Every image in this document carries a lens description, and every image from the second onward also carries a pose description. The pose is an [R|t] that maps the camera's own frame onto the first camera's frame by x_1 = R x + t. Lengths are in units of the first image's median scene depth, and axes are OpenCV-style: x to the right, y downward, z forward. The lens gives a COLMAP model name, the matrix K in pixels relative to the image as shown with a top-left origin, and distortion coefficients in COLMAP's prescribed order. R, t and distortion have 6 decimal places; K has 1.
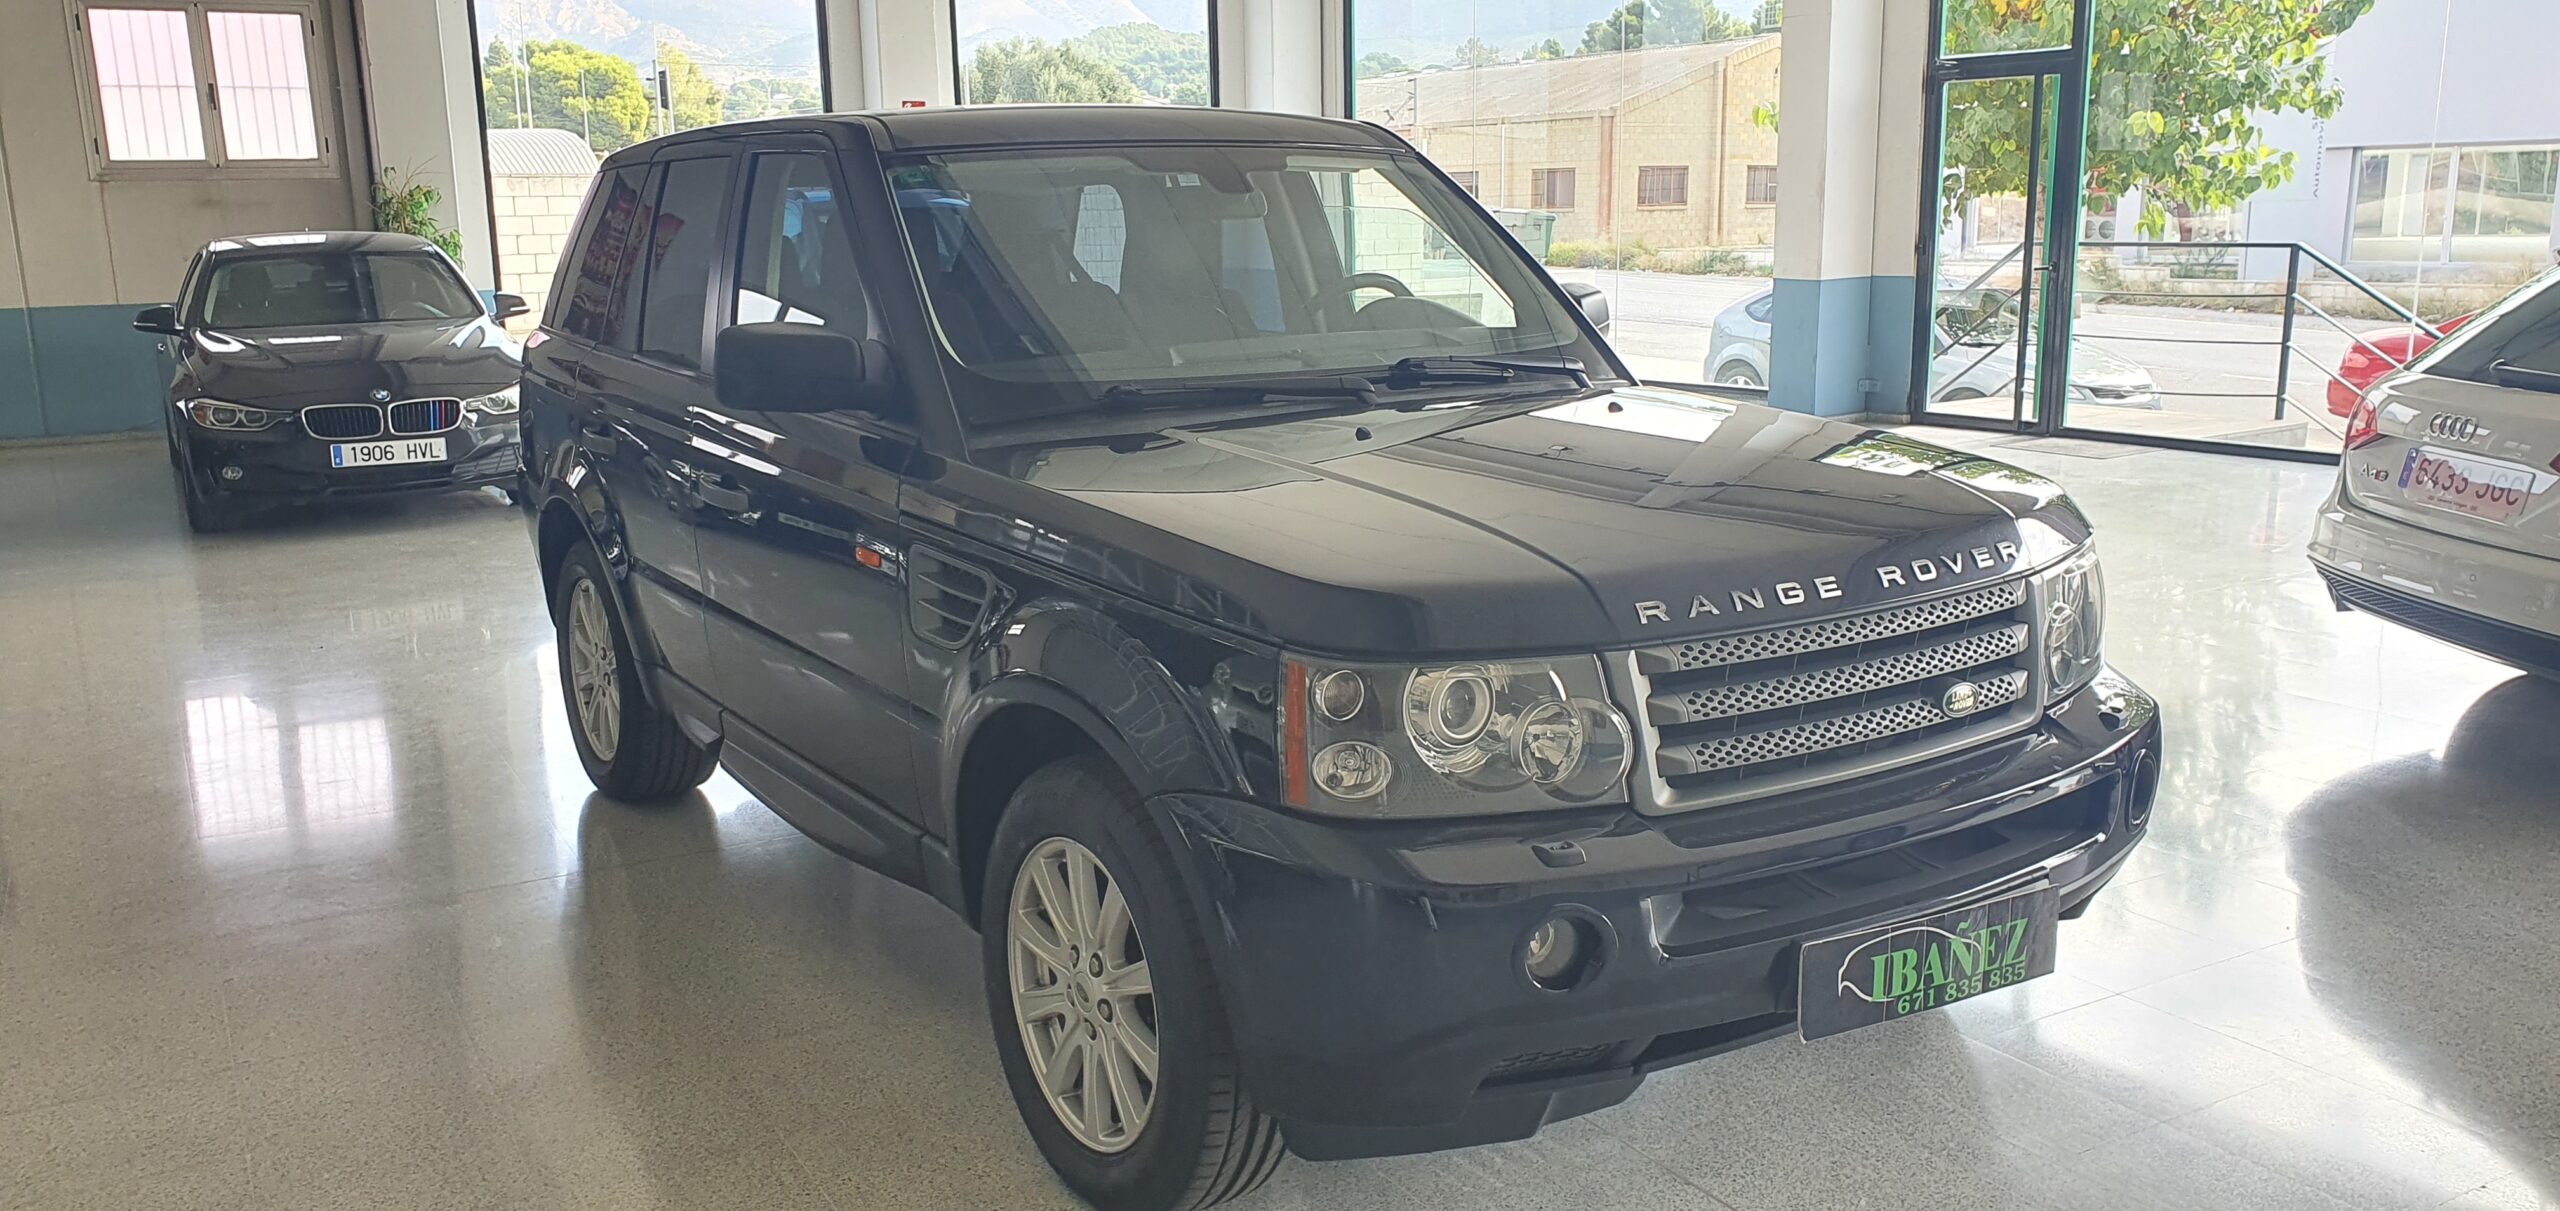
lens RADIAL K [[1972.0, 0, 1267.2], [0, 1972.0, 637.7], [0, 0, 1]] dist [0.028047, -0.001092]
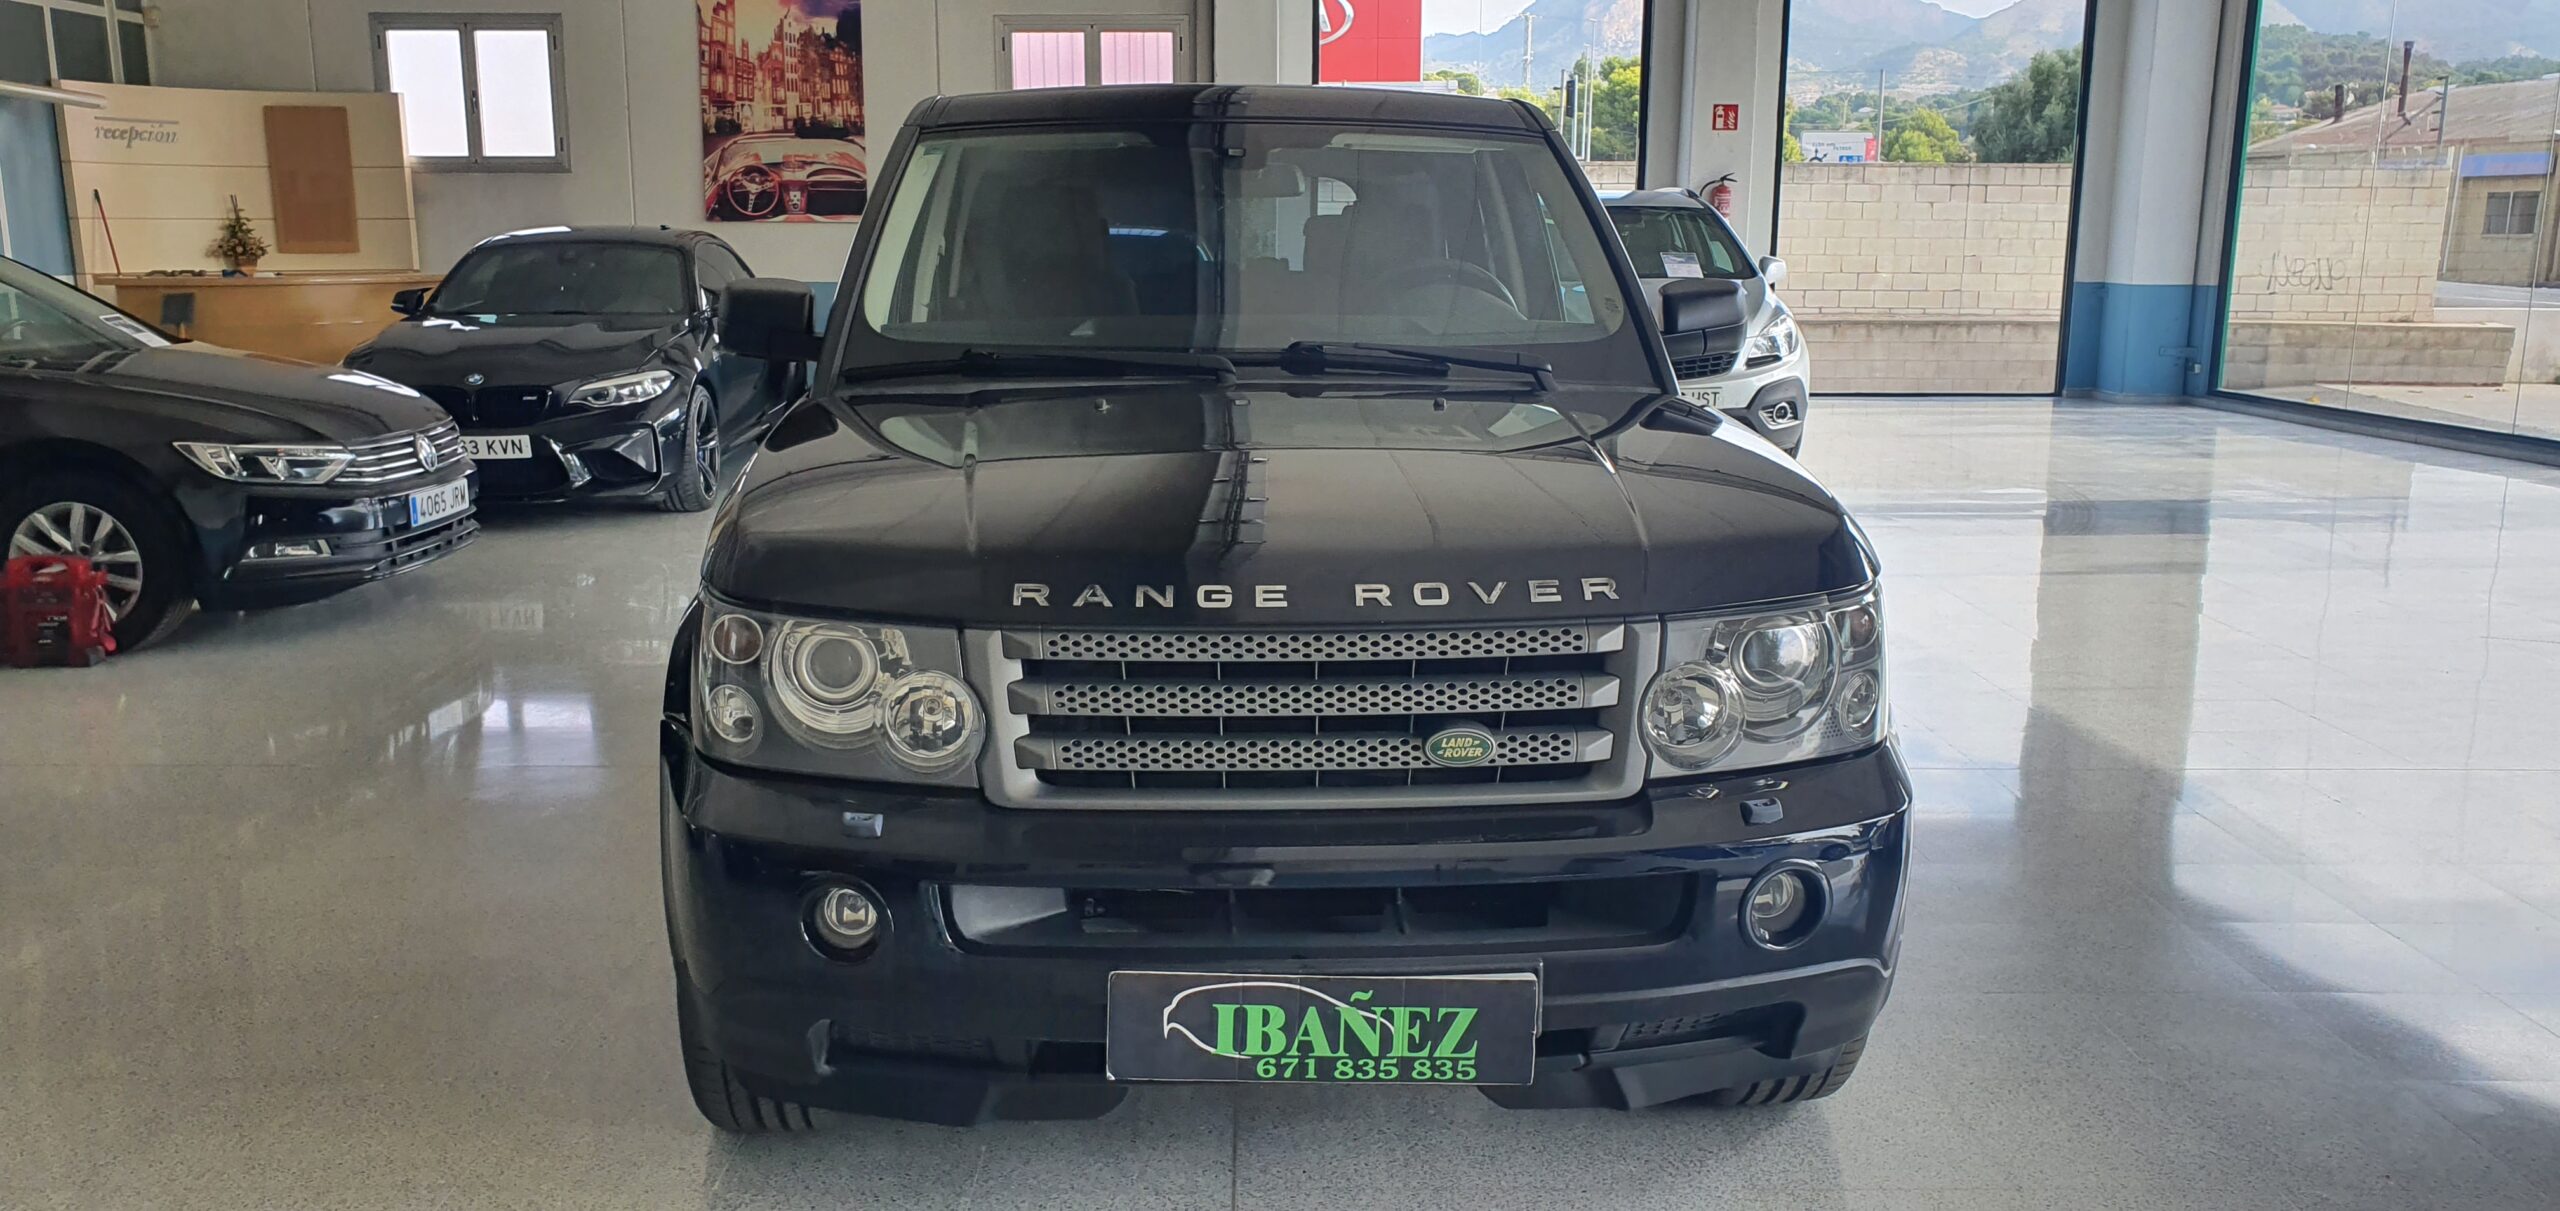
lens RADIAL K [[2056.6, 0, 1308.6], [0, 2056.6, 607.0], [0, 0, 1]] dist [-0.077640, 0.156942]
pose [[0.862372, 0.107801, -0.494664, 0.765898], [-0.119251, 0.992828, 0.008469, -0.030341], [0.492030, 0.051686, 0.869043, 0.194350]]
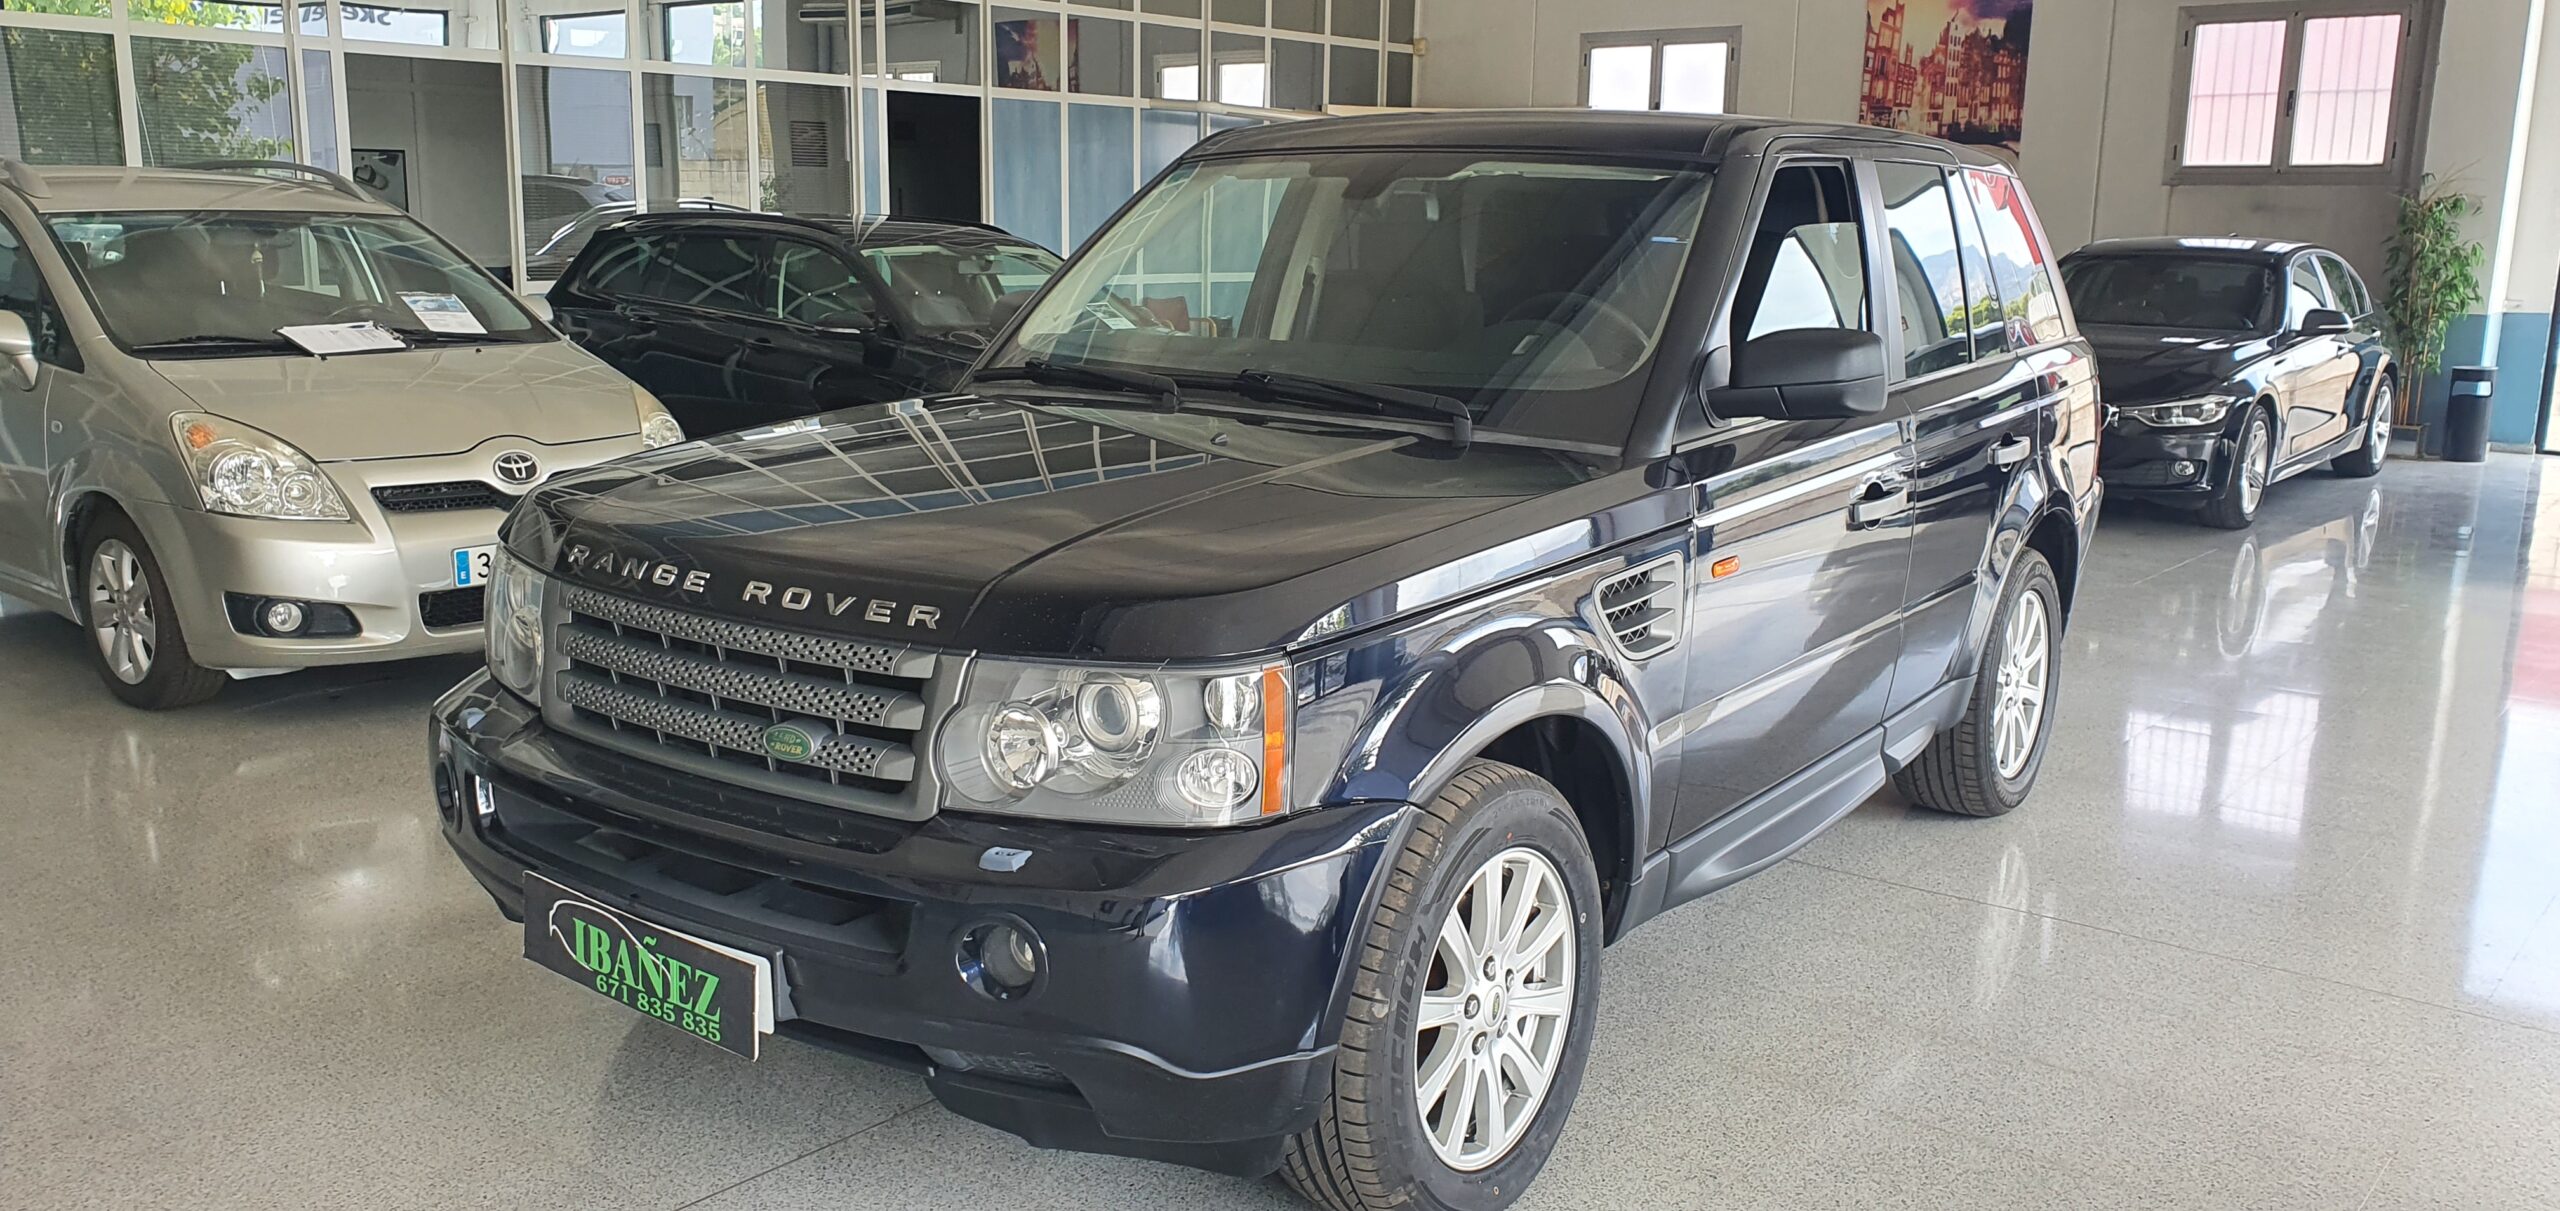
lens RADIAL K [[1972.0, 0, 1267.2], [0, 1972.0, 637.7], [0, 0, 1]] dist [0.028047, -0.001092]
pose [[0.359972, 0.216323, -0.907537, 1.329030], [-0.218940, 0.965170, 0.143219, -0.208977], [0.906910, 0.147141, 0.394796, 0.873790]]
